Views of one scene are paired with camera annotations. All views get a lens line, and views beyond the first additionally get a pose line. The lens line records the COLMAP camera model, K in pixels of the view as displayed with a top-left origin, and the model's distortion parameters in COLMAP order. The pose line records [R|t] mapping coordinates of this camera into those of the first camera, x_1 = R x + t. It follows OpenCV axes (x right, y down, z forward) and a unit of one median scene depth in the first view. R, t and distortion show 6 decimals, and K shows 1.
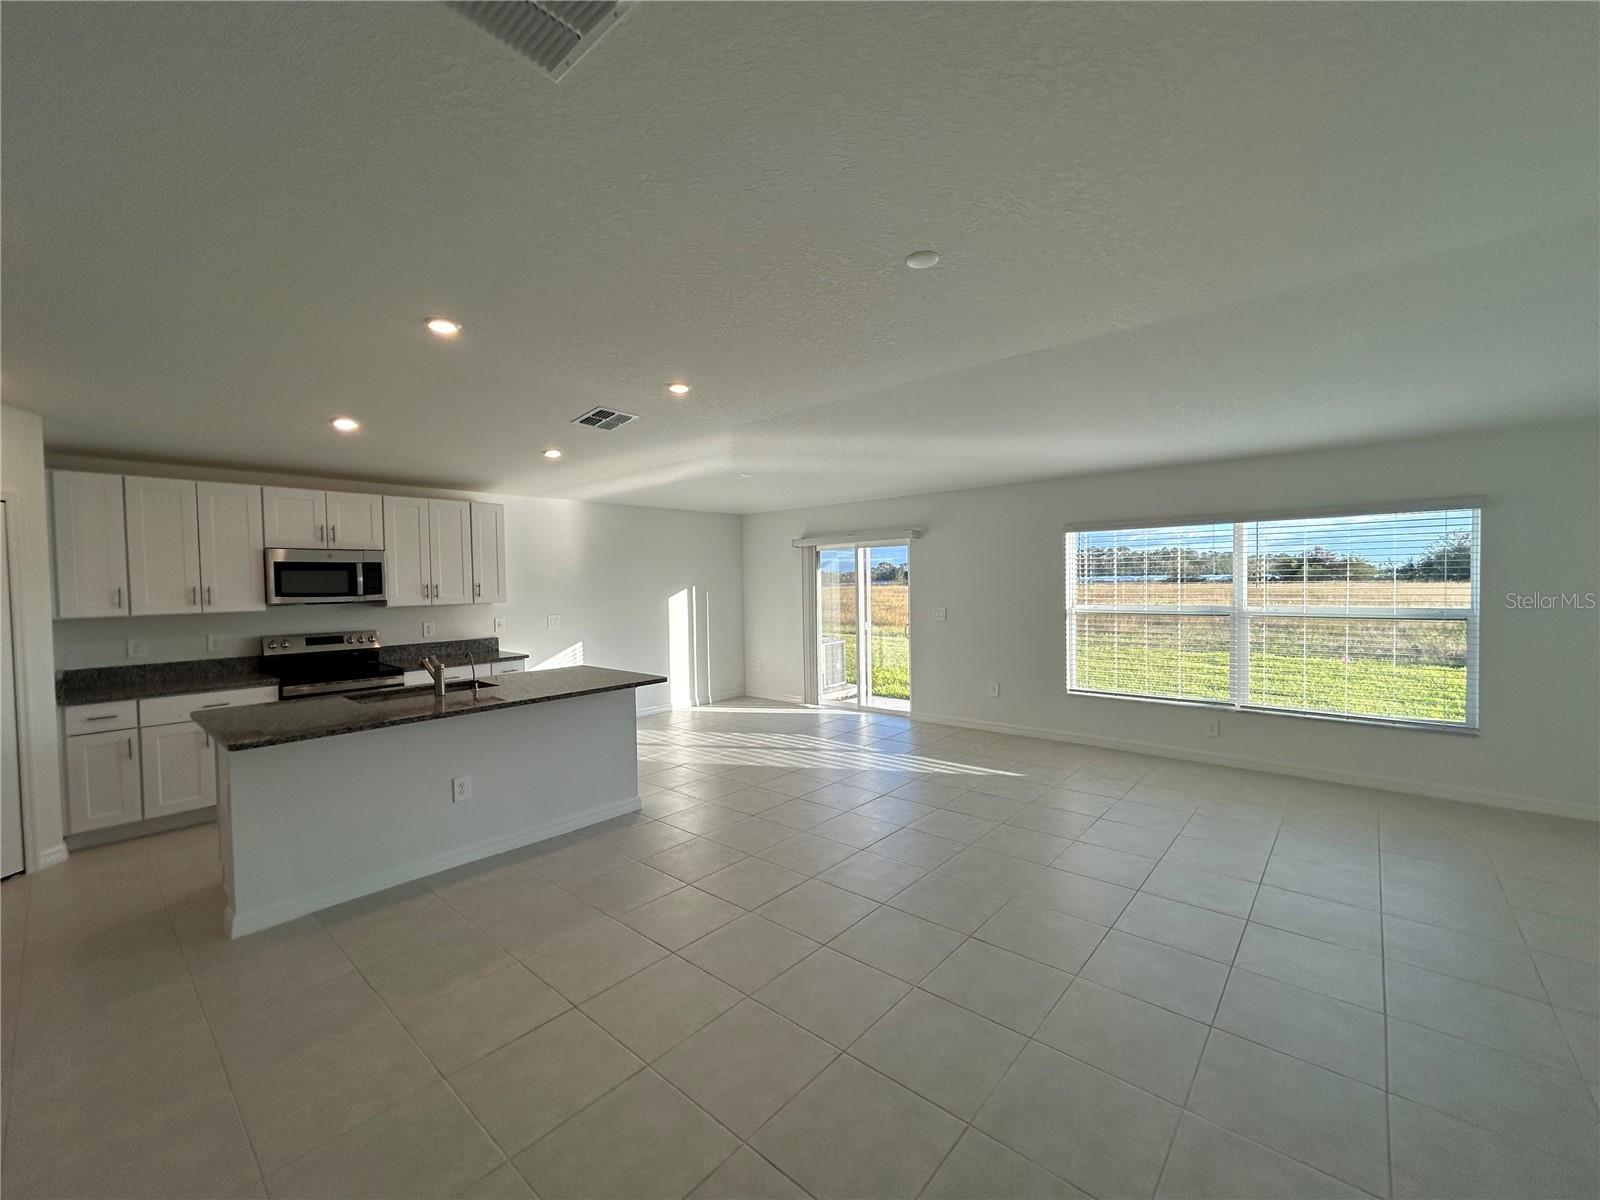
lens RADIAL K [[653.1, 0, 801.0], [0, 653.1, 605.6], [0, 0, 1]] dist [0.001757, -0.000523]
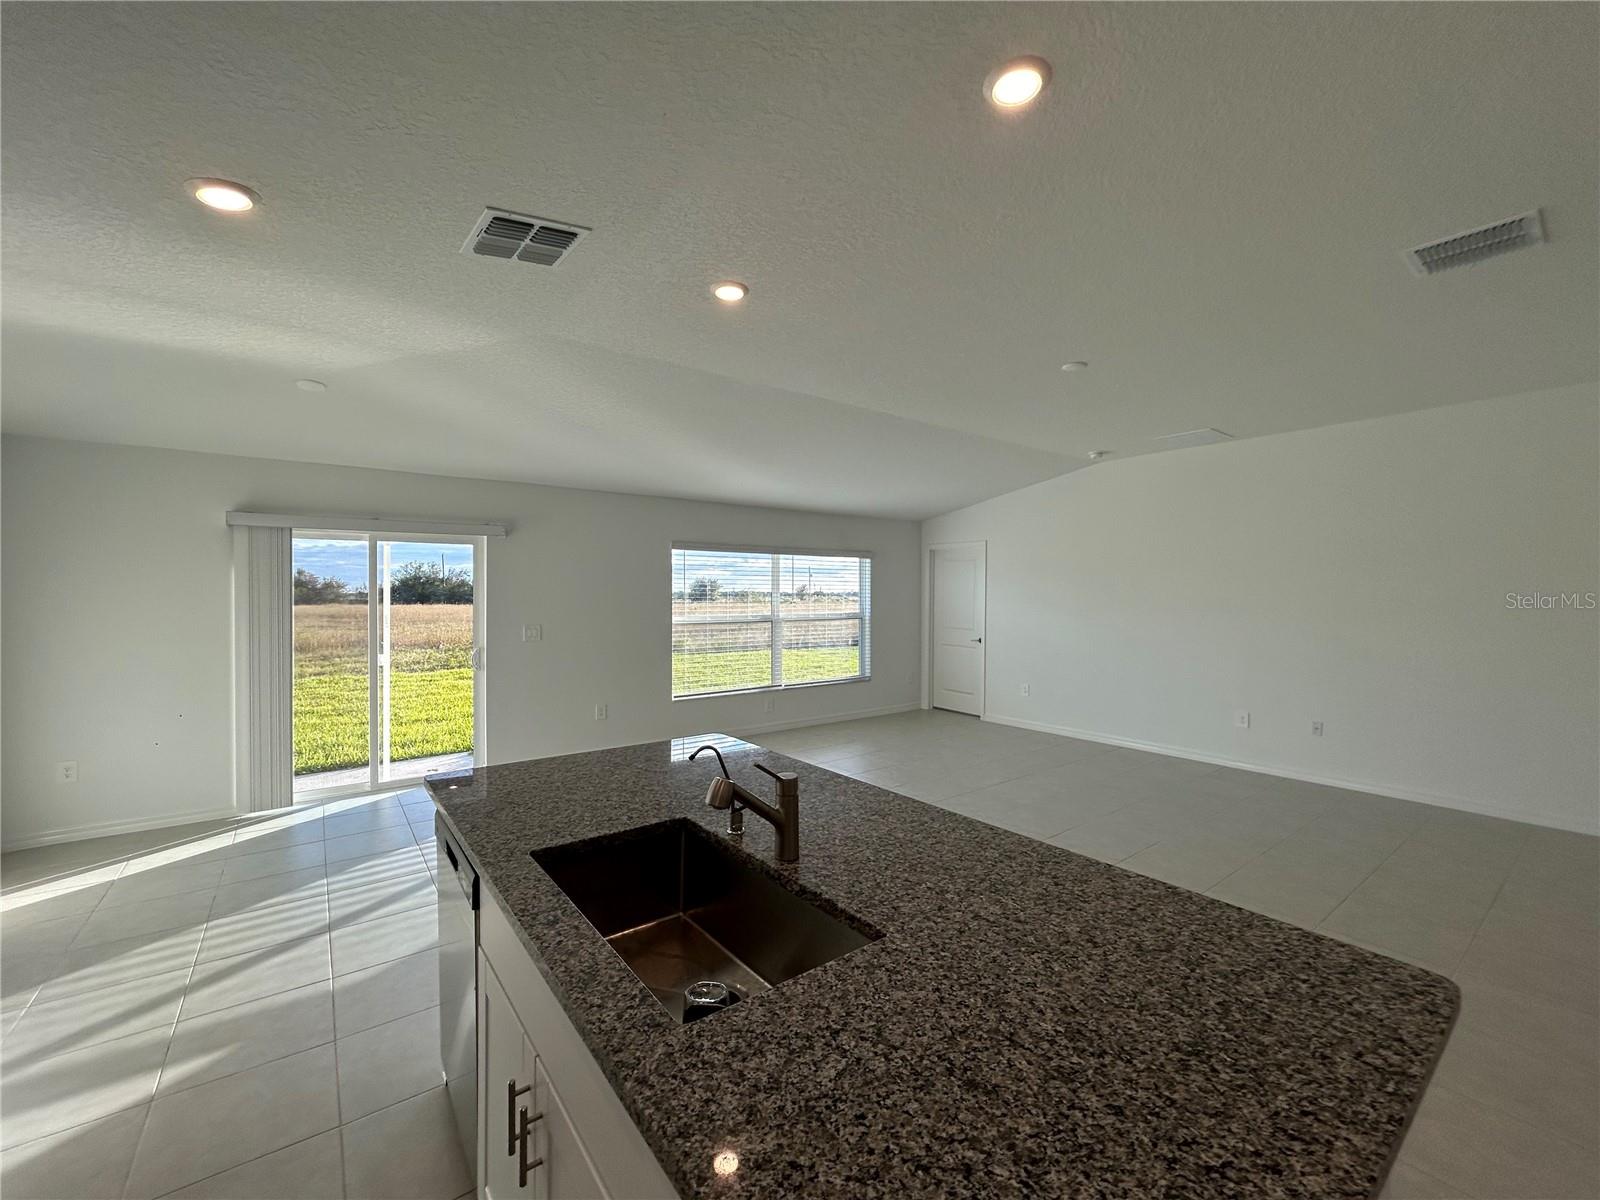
lens RADIAL K [[653.1, 0, 808.3], [0, 653.1, 592.9], [0, 0, 1]] dist [0.001757, -0.000523]
pose [[0.201829, 0.019458, 0.979227, -0.492644], [0.034508, 0.999041, -0.026964, -0.002831], [-0.978813, 0.039233, 0.200964, 0.478150]]
